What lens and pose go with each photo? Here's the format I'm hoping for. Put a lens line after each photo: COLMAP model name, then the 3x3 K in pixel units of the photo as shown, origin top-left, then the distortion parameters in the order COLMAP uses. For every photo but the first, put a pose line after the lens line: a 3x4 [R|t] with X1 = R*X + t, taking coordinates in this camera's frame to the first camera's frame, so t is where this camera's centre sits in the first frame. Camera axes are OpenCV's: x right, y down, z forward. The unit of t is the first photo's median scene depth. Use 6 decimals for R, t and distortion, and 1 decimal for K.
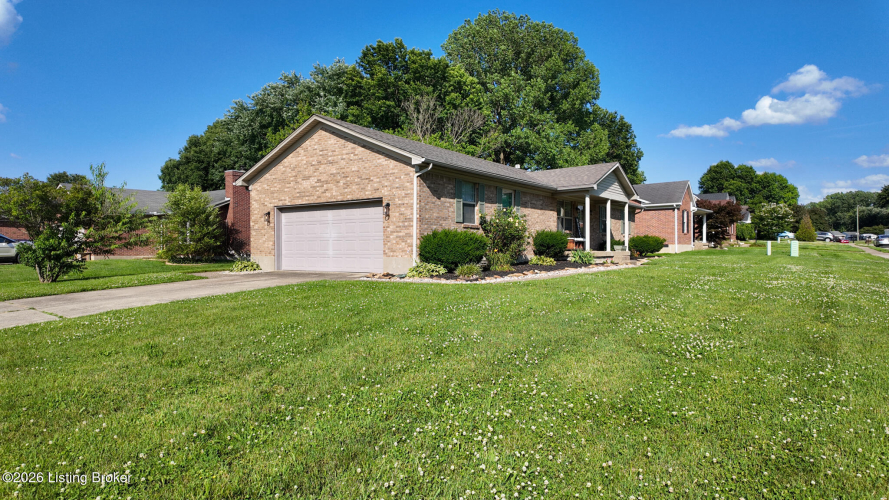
lens RADIAL K [[518.5, 0, 444.5], [0, 518.5, 250.0], [0, 0, 1]] dist [0.054857, -0.001325]
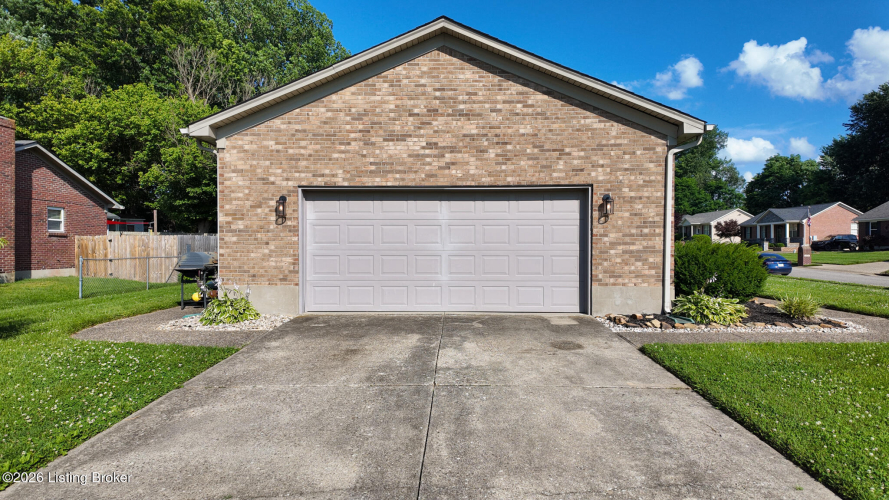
lens RADIAL K [[518.5, 0, 444.5], [0, 518.5, 250.0], [0, 0, 1]] dist [0.054857, -0.001325]
pose [[0.824496, 0.004069, 0.565853, -0.554847], [-0.000616, 0.999980, -0.006293, -0.021655], [-0.565867, 0.004840, 0.824482, 0.569625]]
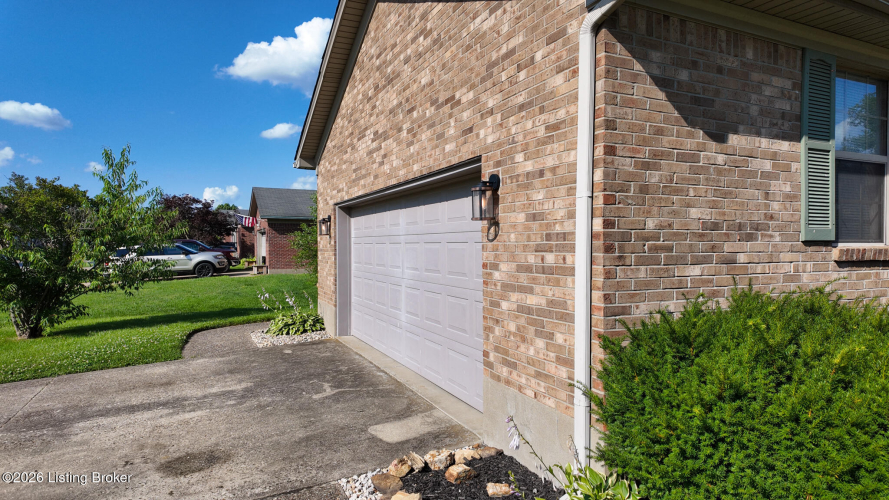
lens RADIAL K [[518.5, 0, 444.5], [0, 518.5, 250.0], [0, 0, 1]] dist [0.054857, -0.001325]
pose [[0.876795, 0.005407, -0.480833, -0.004392], [-0.001902, 0.999968, 0.007776, -0.050637], [0.480860, -0.005904, 0.876778, 0.703114]]
